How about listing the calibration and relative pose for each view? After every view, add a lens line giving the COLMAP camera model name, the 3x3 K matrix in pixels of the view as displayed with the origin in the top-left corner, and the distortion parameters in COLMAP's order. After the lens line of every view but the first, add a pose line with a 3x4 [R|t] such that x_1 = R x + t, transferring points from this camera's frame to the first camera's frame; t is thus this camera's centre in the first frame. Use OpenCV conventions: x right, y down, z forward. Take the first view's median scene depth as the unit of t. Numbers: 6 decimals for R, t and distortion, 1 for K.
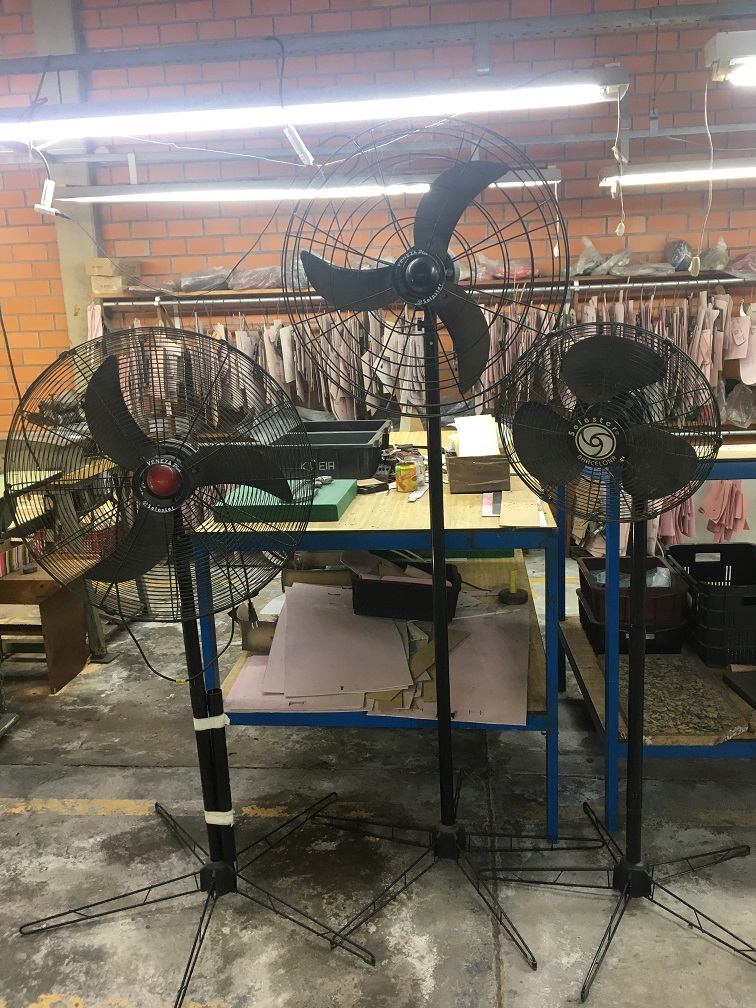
lens RADIAL K [[841.9, 0, 378.0], [0, 841.9, 504.0], [0, 0, 1]] dist [0.060208, -0.082898]
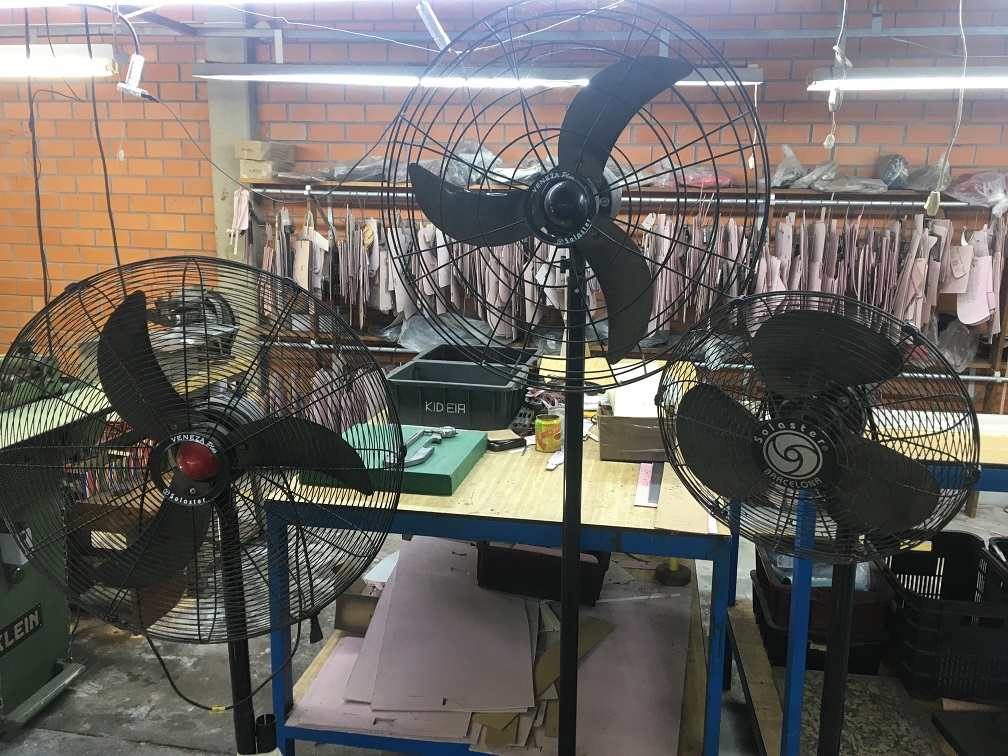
lens RADIAL K [[841.9, 0, 501.4], [0, 841.9, 367.3], [0, 0, 1]] dist [0.060208, -0.082898]
pose [[0.995623, 0.069116, -0.062915, 0.026000], [-0.070645, 0.997250, -0.022398, -0.054226], [0.061194, 0.026745, 0.997768, 0.131604]]
